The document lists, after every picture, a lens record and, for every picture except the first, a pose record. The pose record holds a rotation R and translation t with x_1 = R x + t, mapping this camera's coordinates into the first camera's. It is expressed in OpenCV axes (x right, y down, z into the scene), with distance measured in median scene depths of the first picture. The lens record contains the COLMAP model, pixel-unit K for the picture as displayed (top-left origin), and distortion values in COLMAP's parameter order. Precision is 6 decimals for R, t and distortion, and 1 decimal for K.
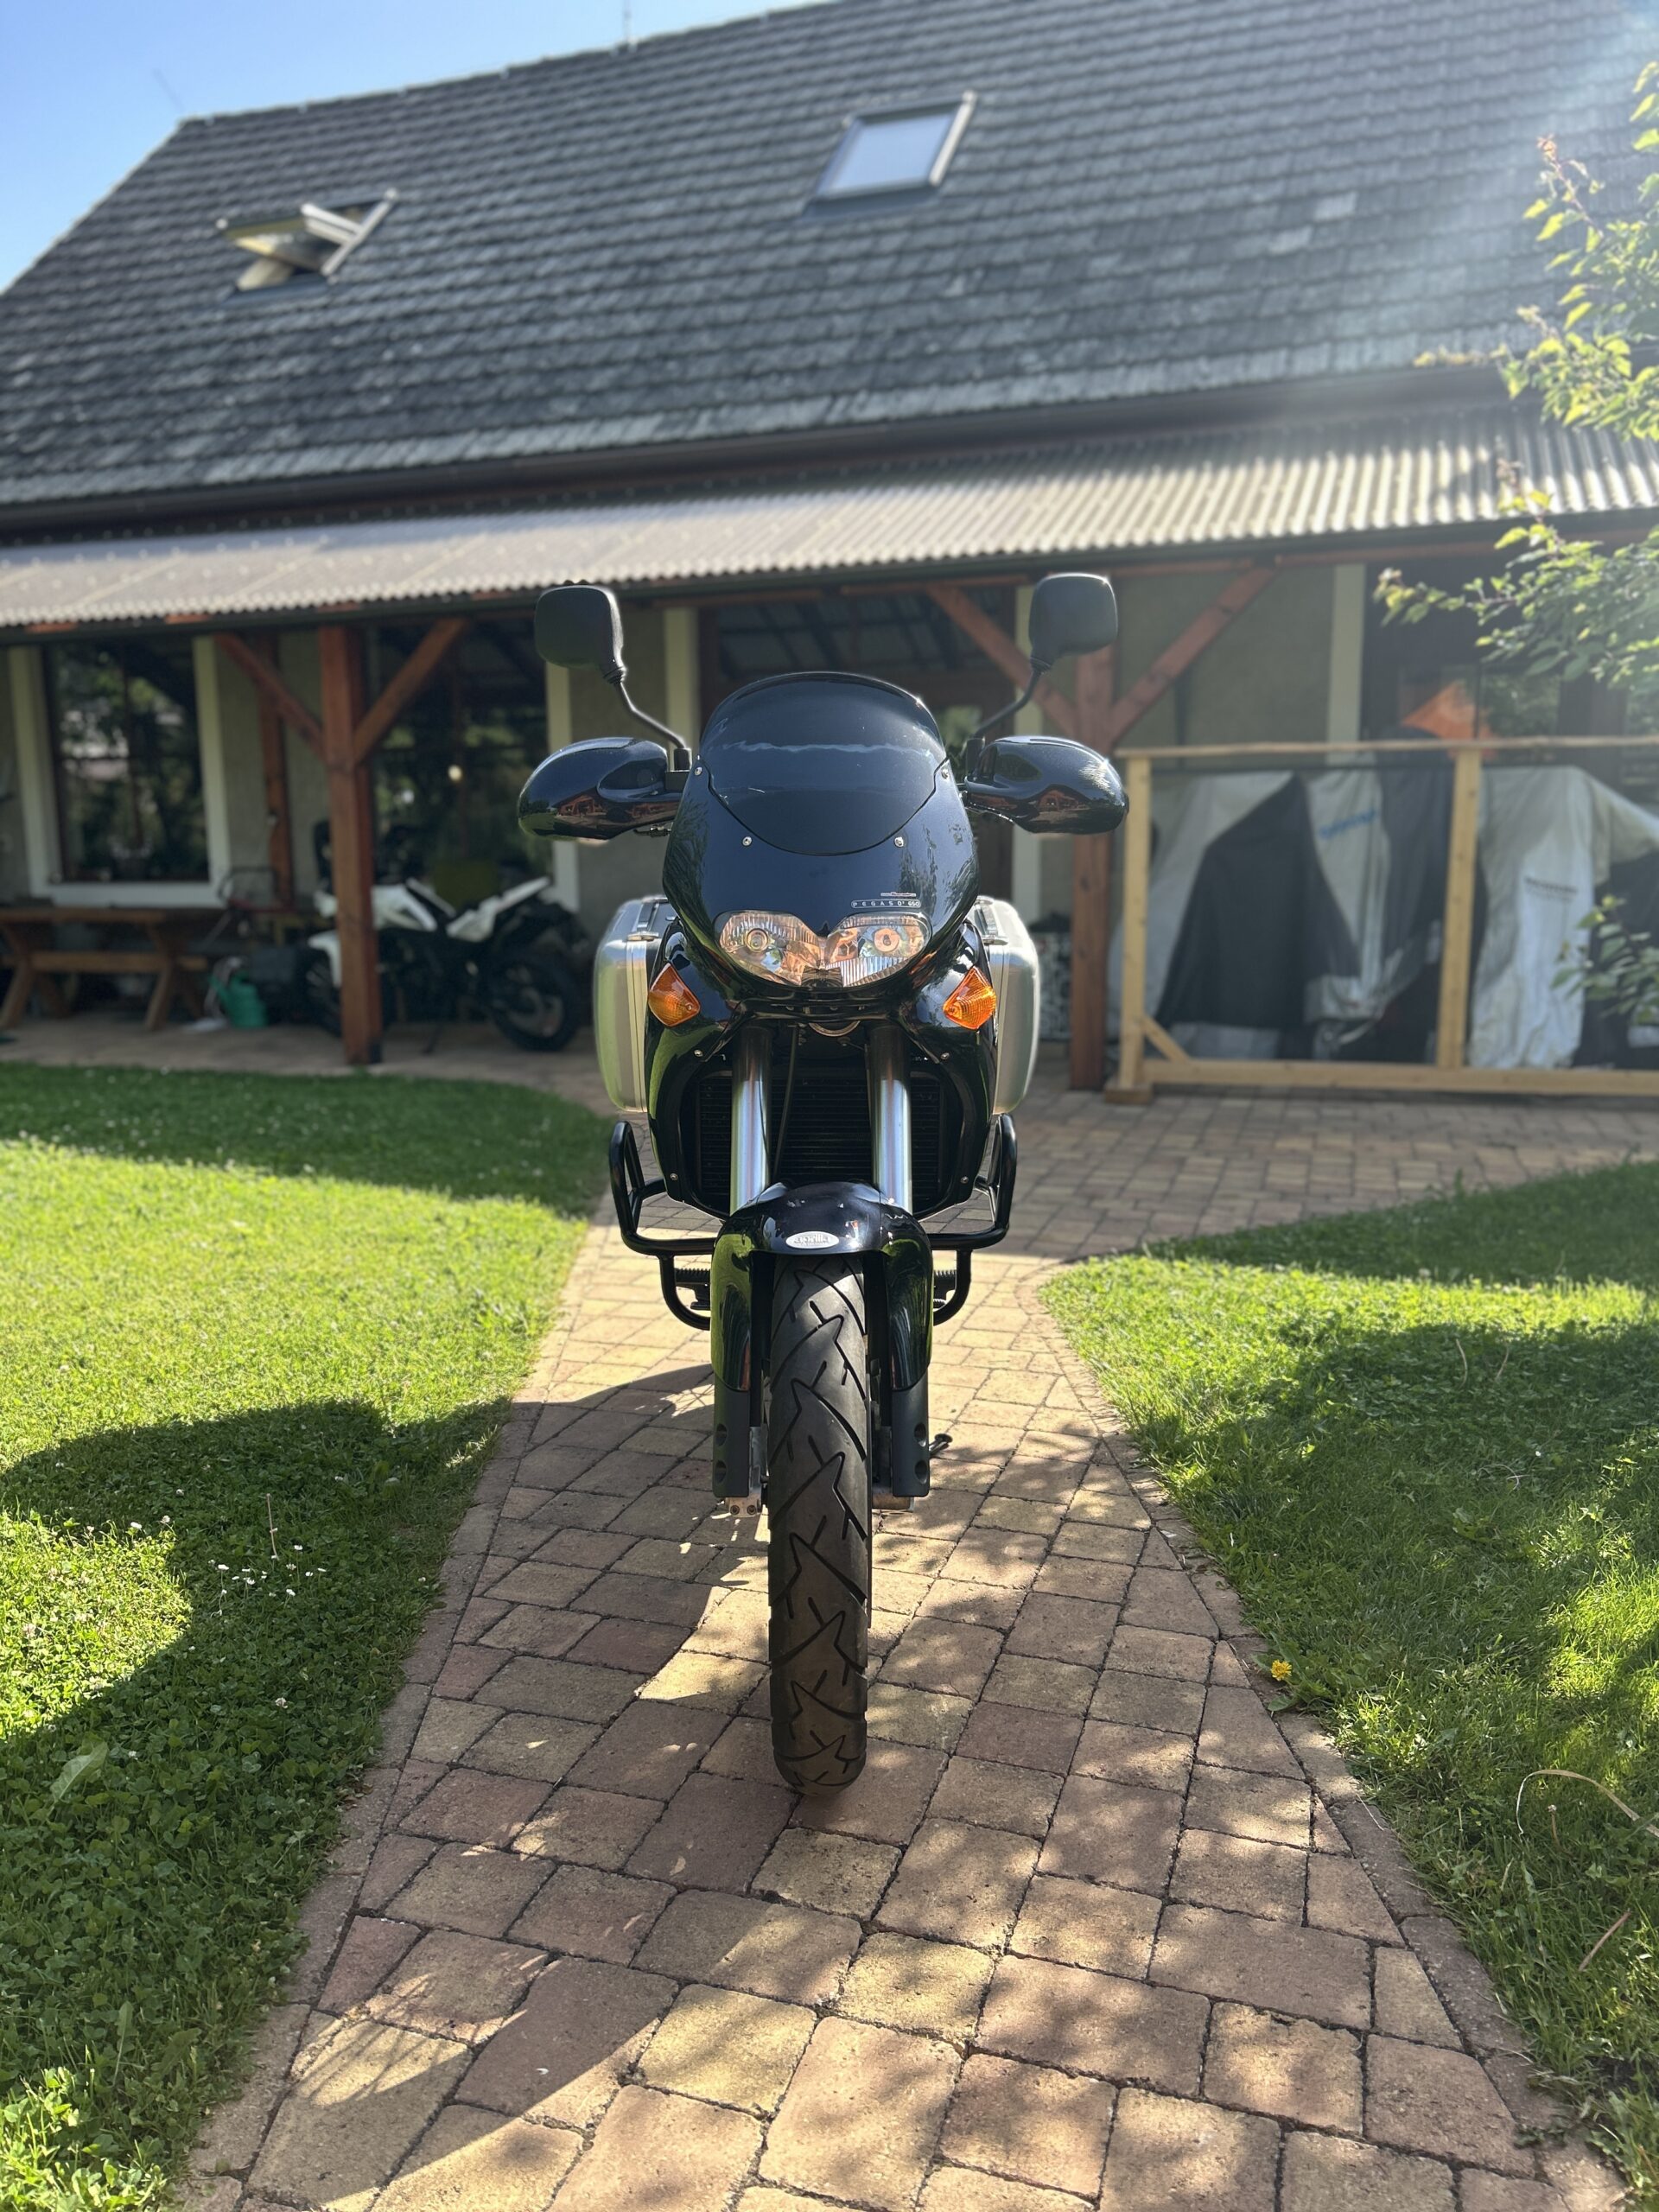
lens RADIAL K [[1657.9, 0, 829.5], [0, 1657.9, 1106.0], [0, 0, 1]] dist [0.072803, -0.067836]
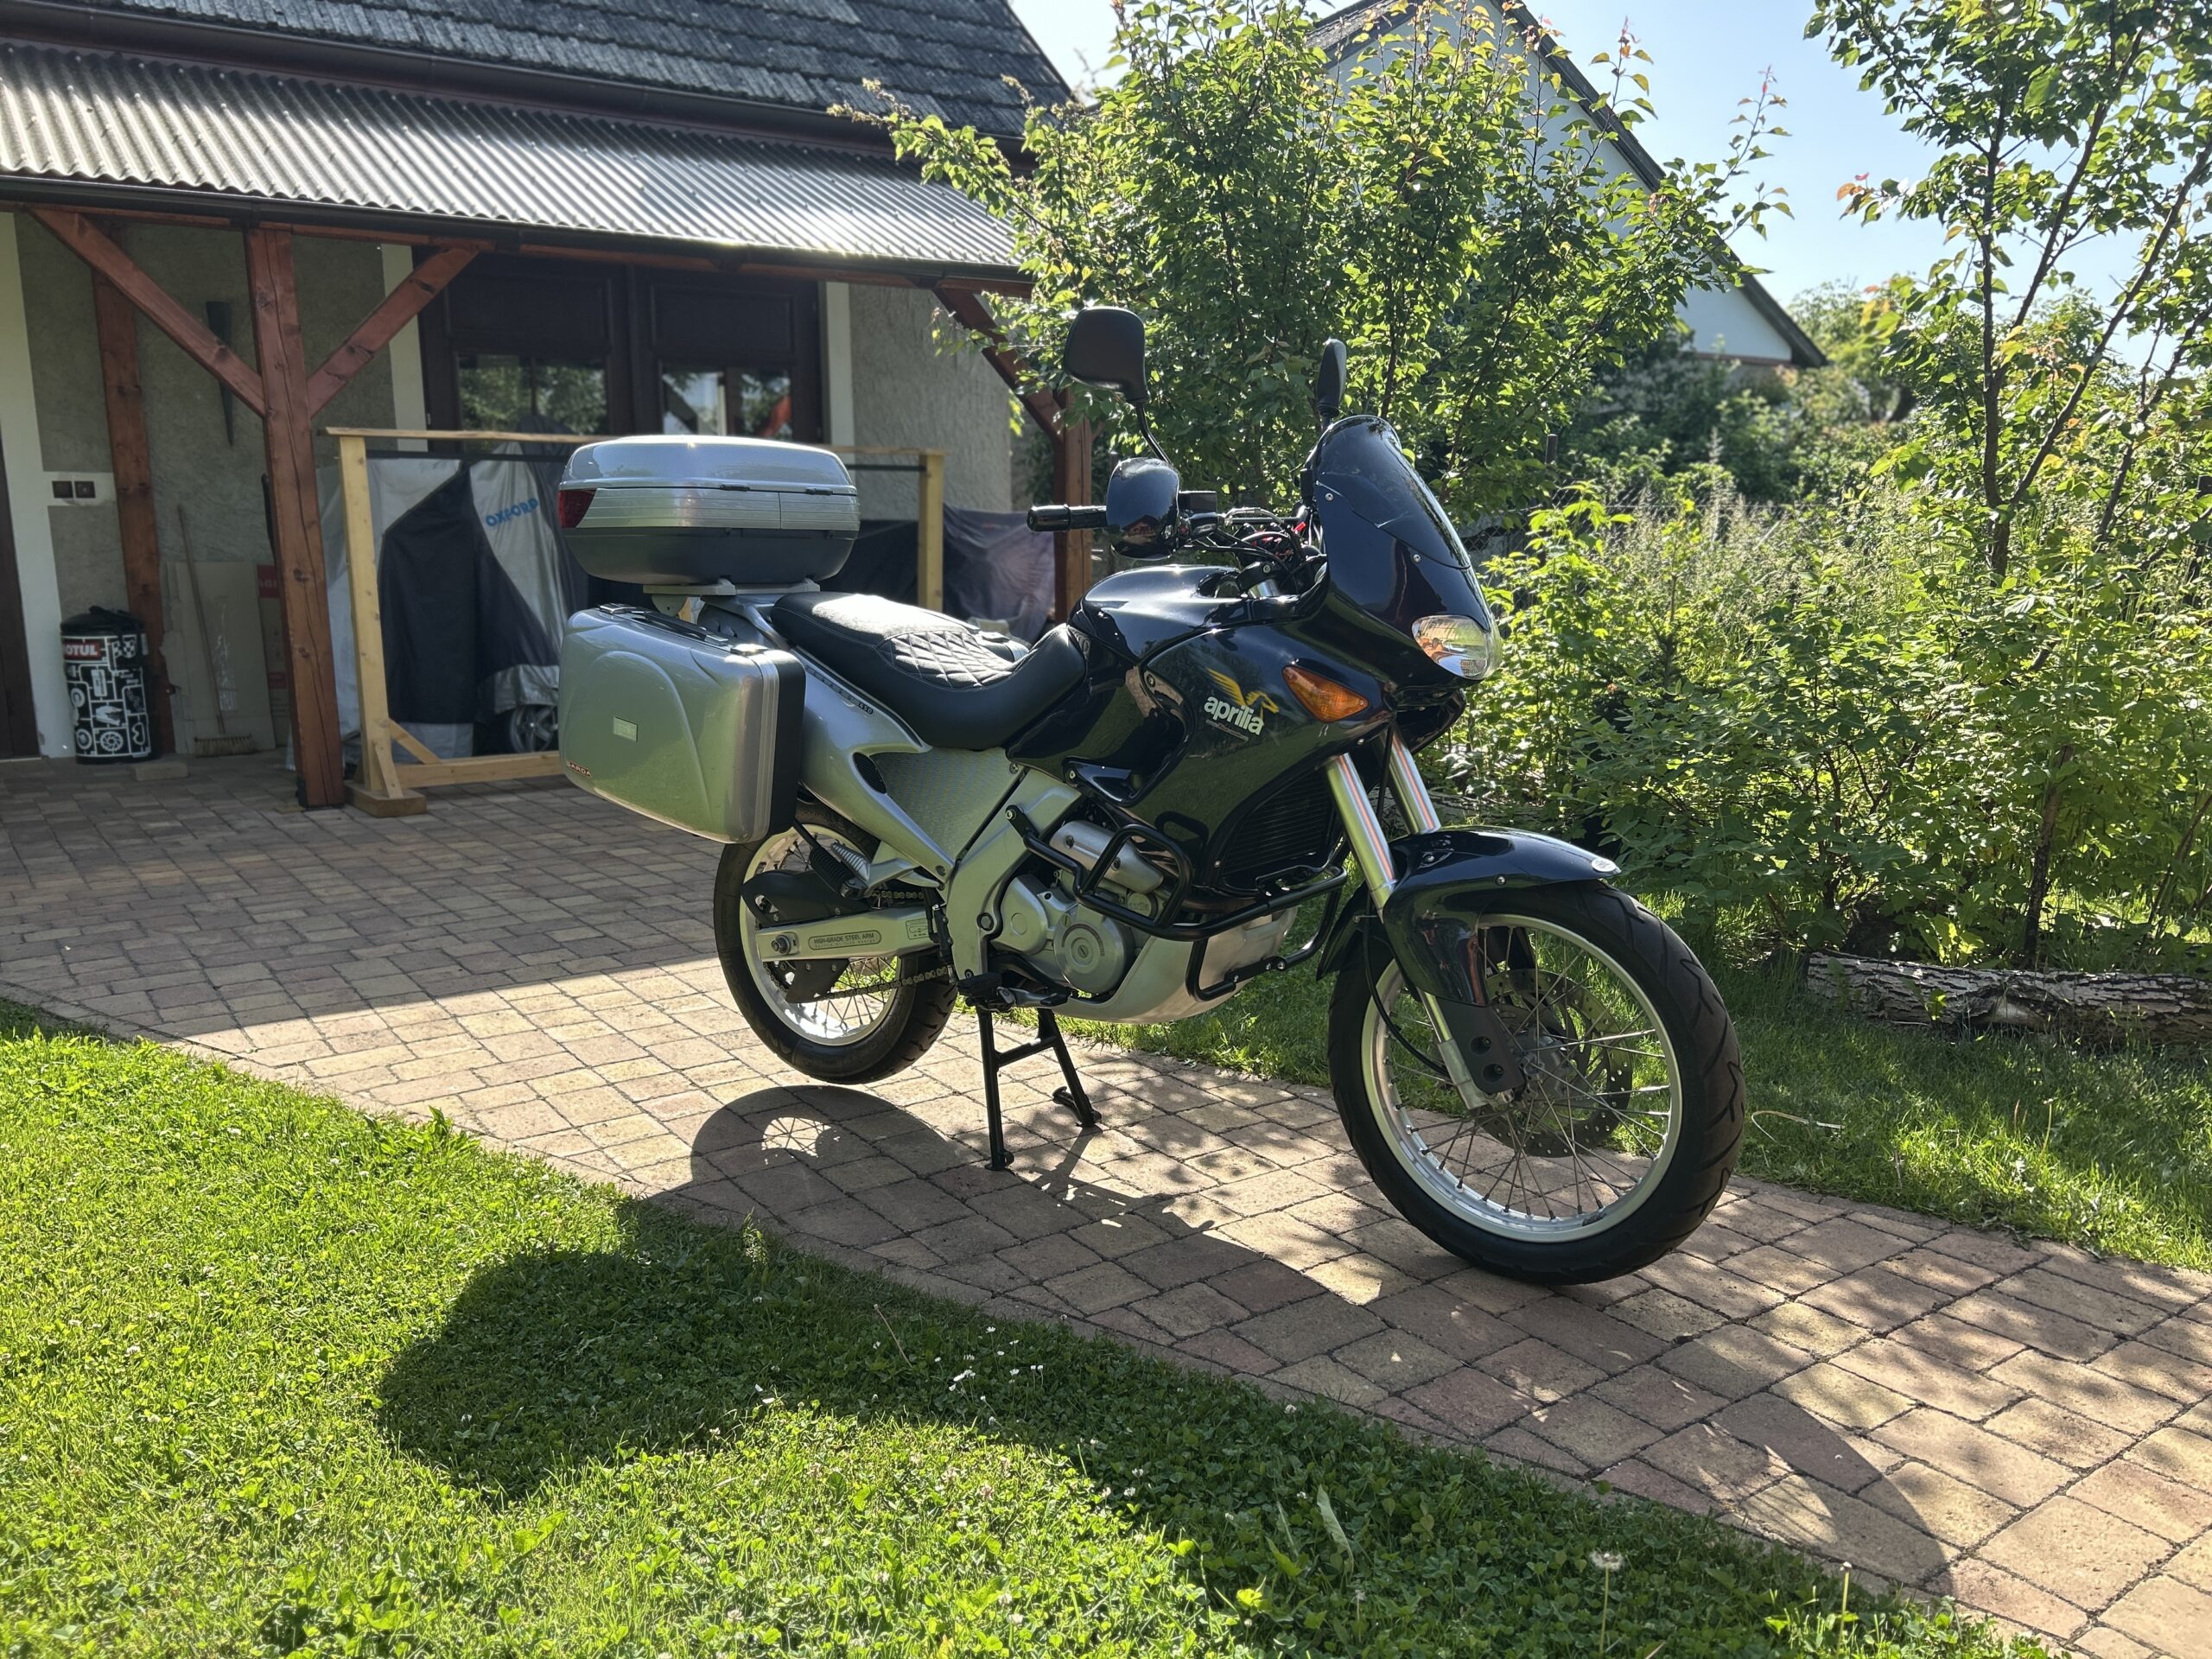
lens RADIAL K [[1657.9, 0, 1092.5], [0, 1657.9, 827.5], [0, 0, 1]] dist [0.072803, -0.067836]
pose [[0.604875, -0.140325, 0.783859, -1.037978], [0.119847, 0.989181, 0.084600, -0.088055], [-0.787250, 0.042771, 0.615148, 0.404867]]
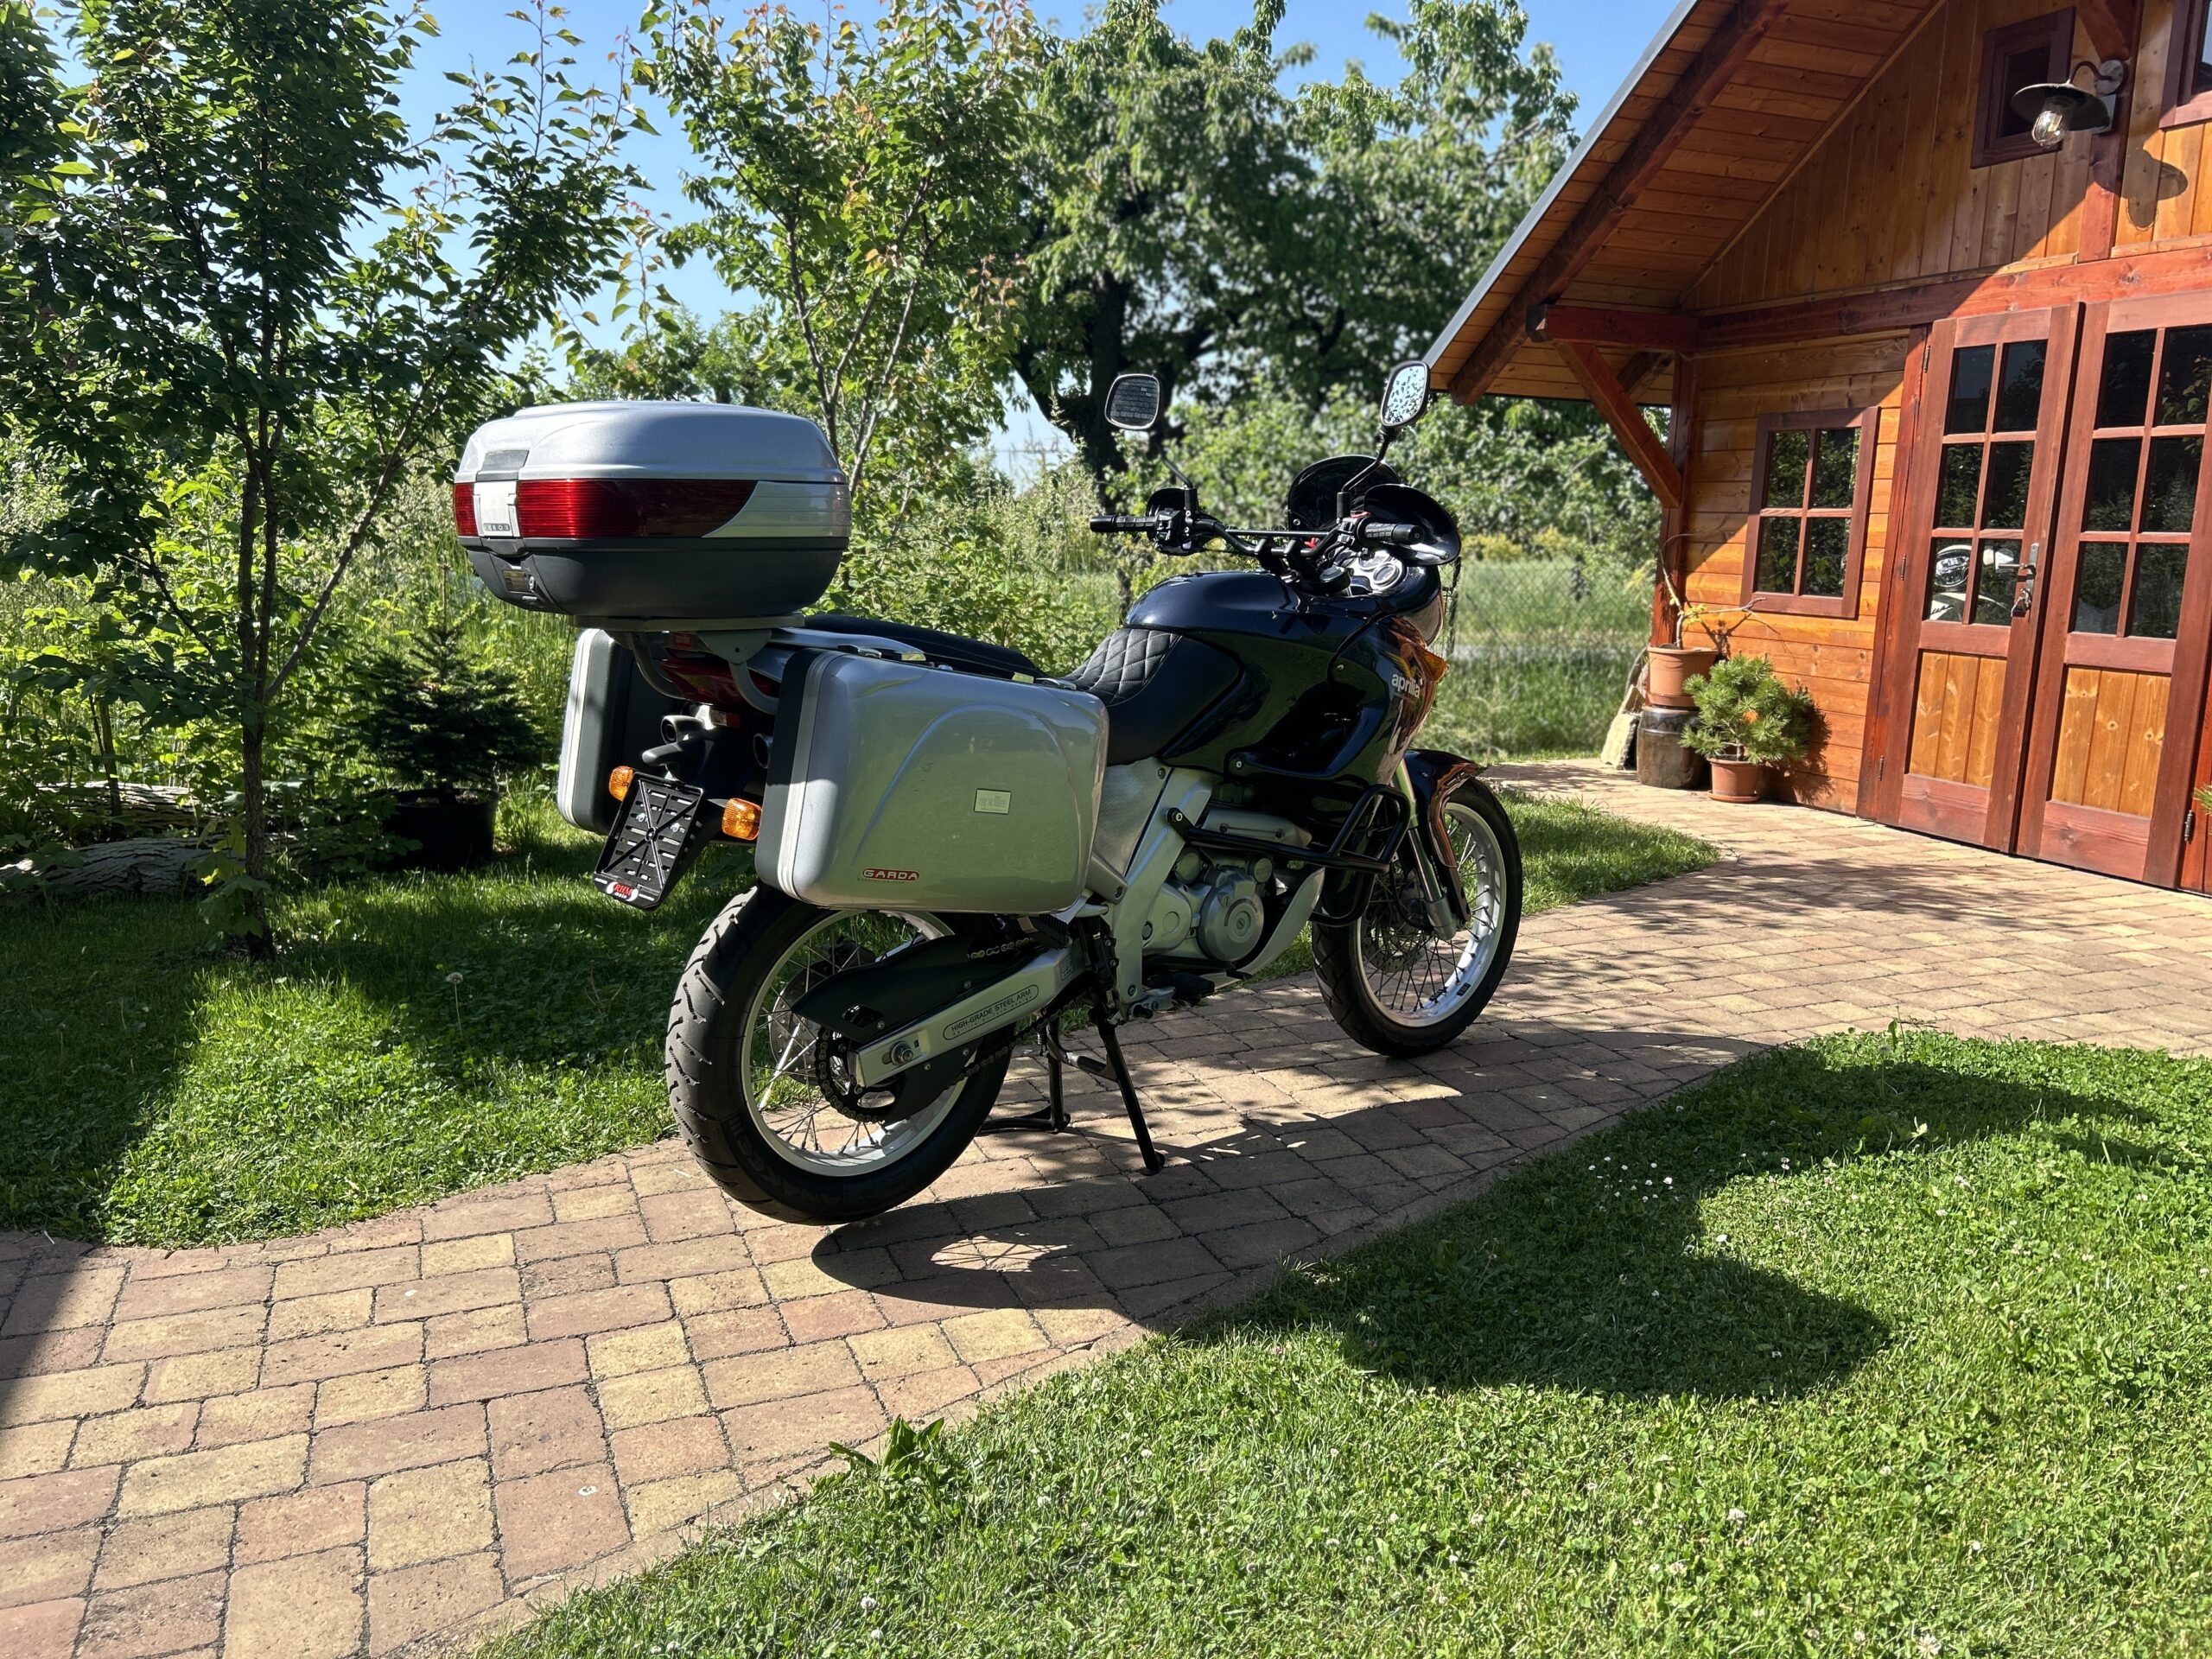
lens RADIAL K [[1691.4, 0, 1135.8], [0, 1691.4, 827.3], [0, 0, 1]] dist [0.086483, -0.063101]
pose [[-0.648045, -0.152305, 0.746218, -1.051393], [0.096442, 0.955502, 0.278775, -0.366352], [-0.755471, 0.252626, -0.604520, 2.078808]]
